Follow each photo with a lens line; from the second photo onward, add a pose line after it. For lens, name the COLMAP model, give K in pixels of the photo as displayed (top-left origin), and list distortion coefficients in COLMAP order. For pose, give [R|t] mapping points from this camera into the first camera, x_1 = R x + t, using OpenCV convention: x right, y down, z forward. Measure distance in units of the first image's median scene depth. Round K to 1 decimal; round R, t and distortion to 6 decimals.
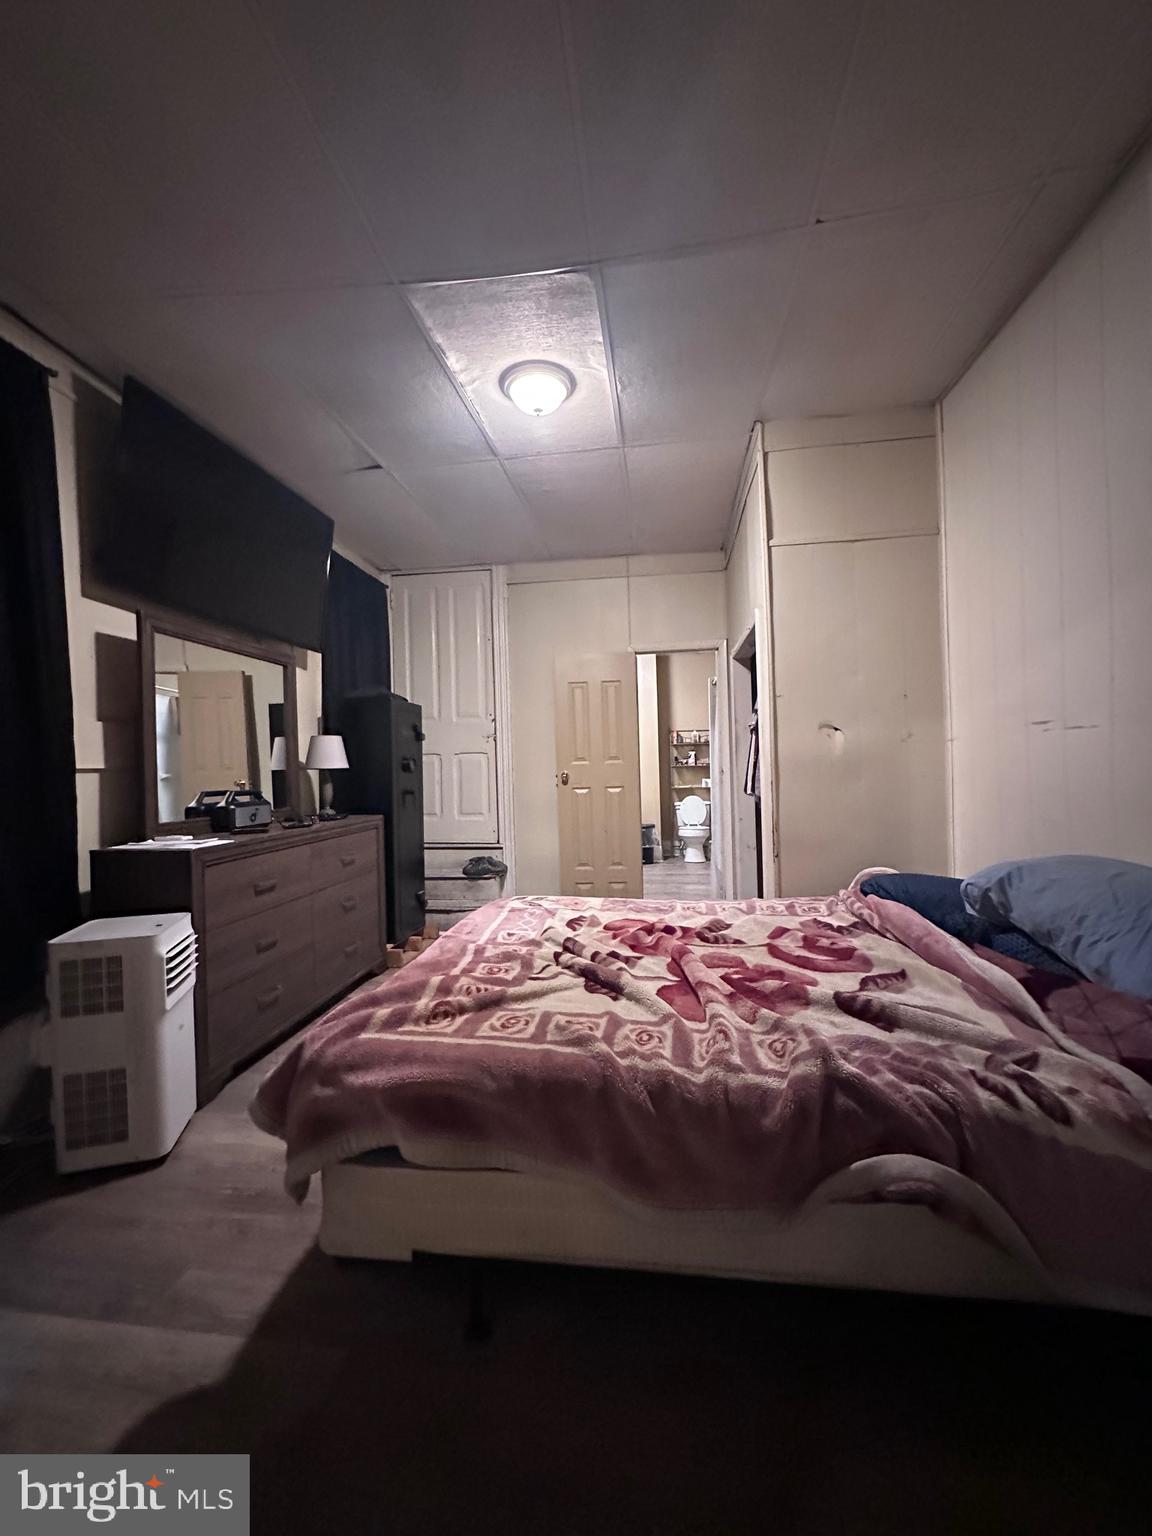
lens RADIAL K [[610.6, 0, 581.9], [0, 610.6, 771.1], [0, 0, 1]] dist [-0.000615, 0.000200]
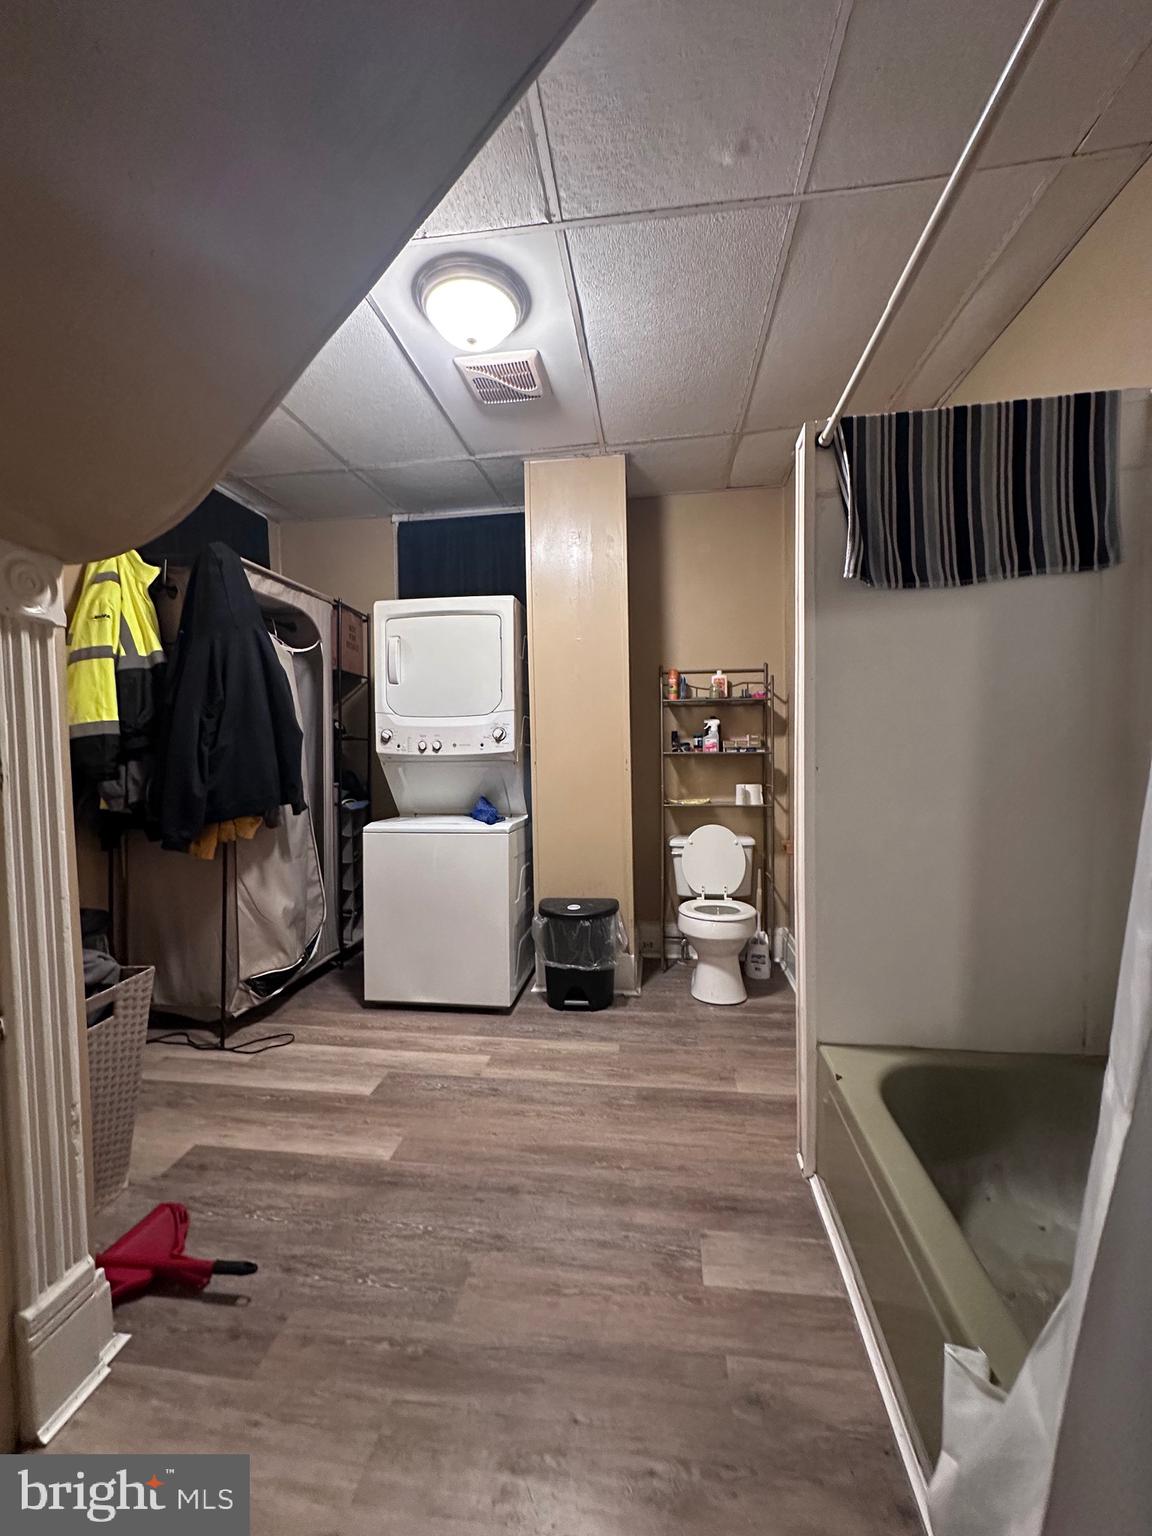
lens RADIAL K [[610.6, 0, 581.9], [0, 610.6, 771.1], [0, 0, 1]] dist [-0.000615, 0.000200]
pose [[0.999973, 0.007210, 0.001089, 0.089839], [-0.007242, 0.999411, 0.033555, -0.009729], [-0.000846, -0.033561, 0.999436, 0.577118]]
